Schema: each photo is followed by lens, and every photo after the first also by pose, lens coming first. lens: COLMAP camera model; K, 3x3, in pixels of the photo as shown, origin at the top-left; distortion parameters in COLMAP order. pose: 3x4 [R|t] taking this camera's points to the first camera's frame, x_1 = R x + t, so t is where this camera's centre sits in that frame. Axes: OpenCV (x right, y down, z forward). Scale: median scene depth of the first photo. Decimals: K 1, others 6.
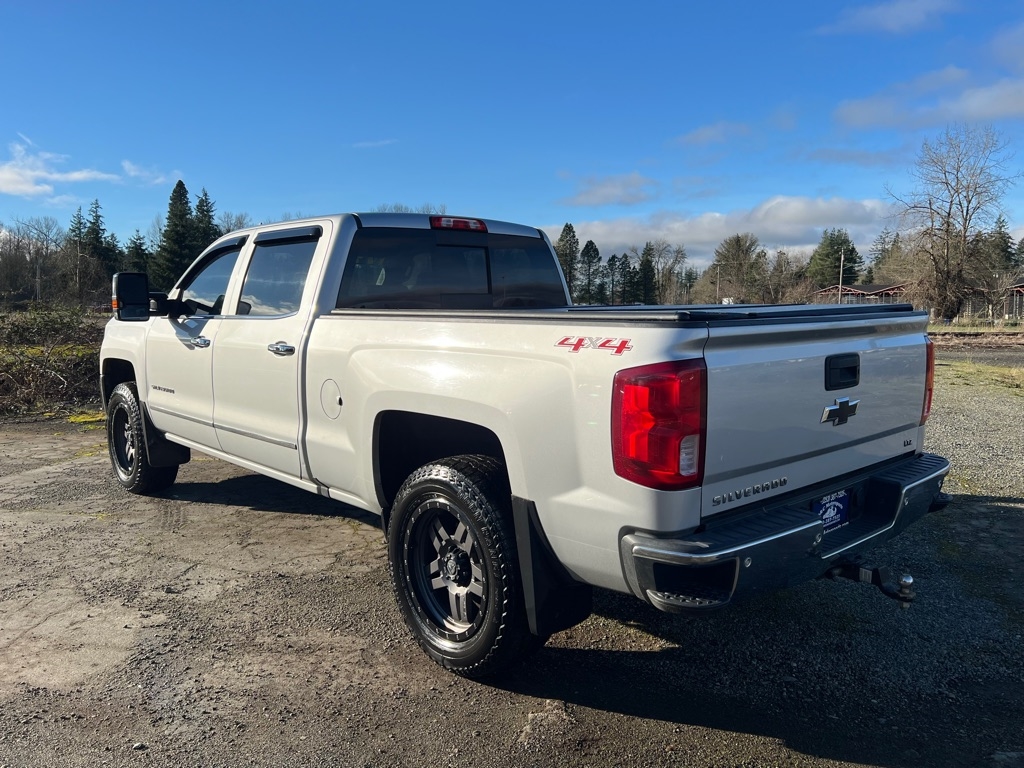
lens RADIAL K [[799.4, 0, 517.4], [0, 799.4, 364.6], [0, 0, 1]] dist [0.033452, -0.027412]
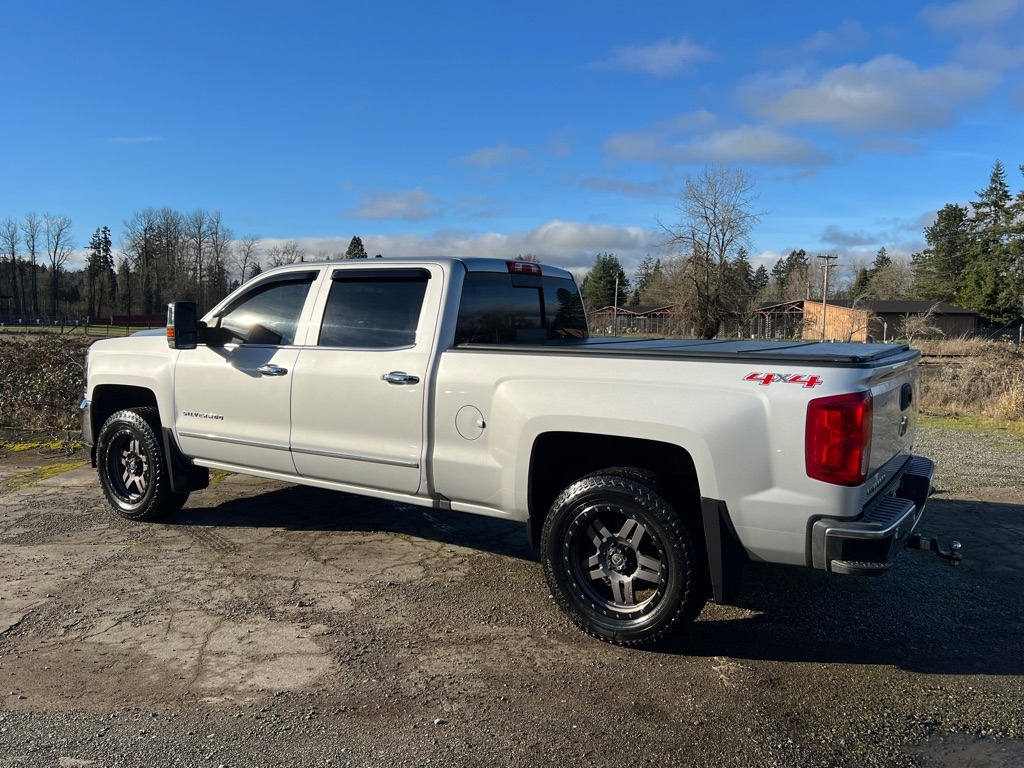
lens RADIAL K [[797.1, 0, 513.4], [0, 797.1, 375.2], [0, 0, 1]] dist [0.071185, -0.082563]
pose [[0.965261, -0.003246, 0.261269, -0.431344], [0.004779, 0.999975, -0.005233, -0.017403], [-0.261246, 0.006299, 0.965252, -0.109209]]
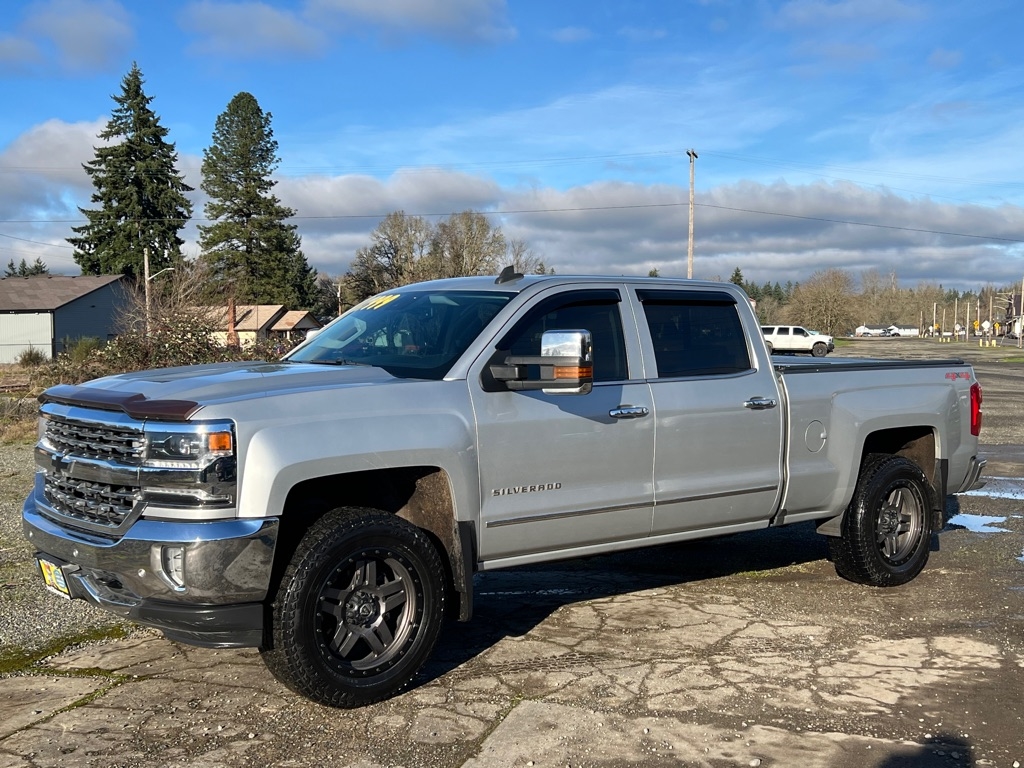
lens RADIAL K [[1188.2, 0, 514.6], [0, 1188.2, 389.5], [0, 0, 1]] dist [0.057090, 0.000000]
pose [[0.047298, -0.042232, 0.997988, -1.958471], [0.082623, 0.995847, 0.038226, -0.130283], [-0.995458, 0.080649, 0.050591, 1.257931]]
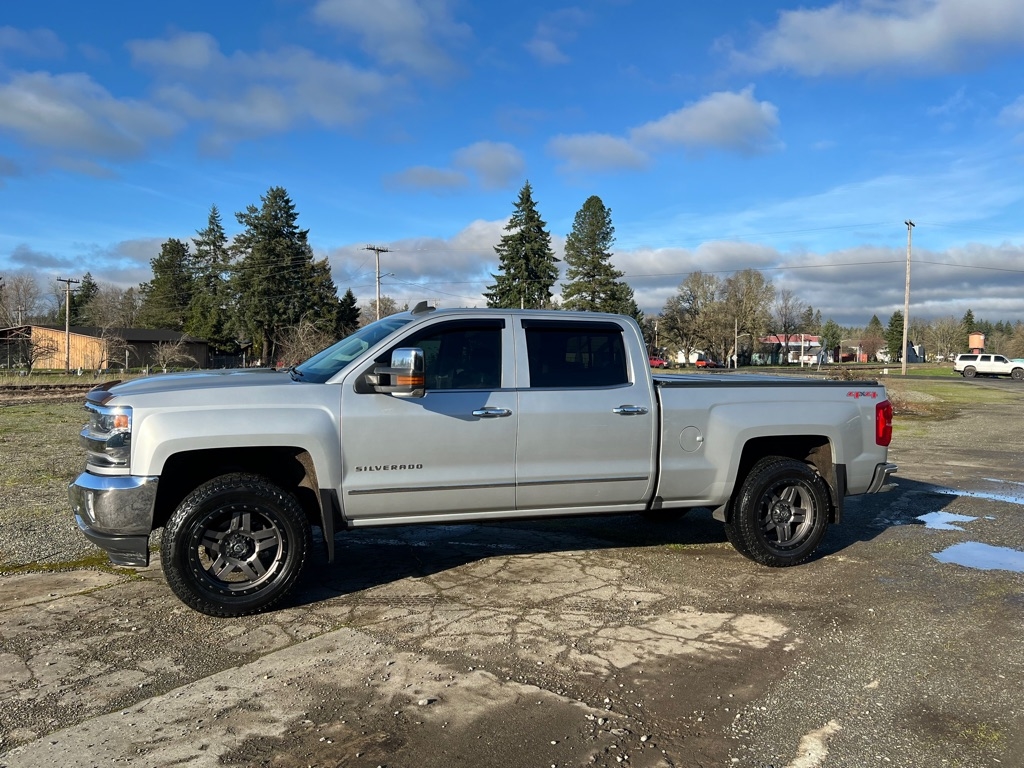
lens RADIAL K [[797.1, 0, 519.4], [0, 797.1, 386.0], [0, 0, 1]] dist [0.071185, -0.082563]
pose [[0.366192, -0.027686, 0.930127, -1.656131], [0.058877, 0.998244, 0.006533, -0.083060], [-0.928675, 0.052370, 0.367179, 0.671449]]
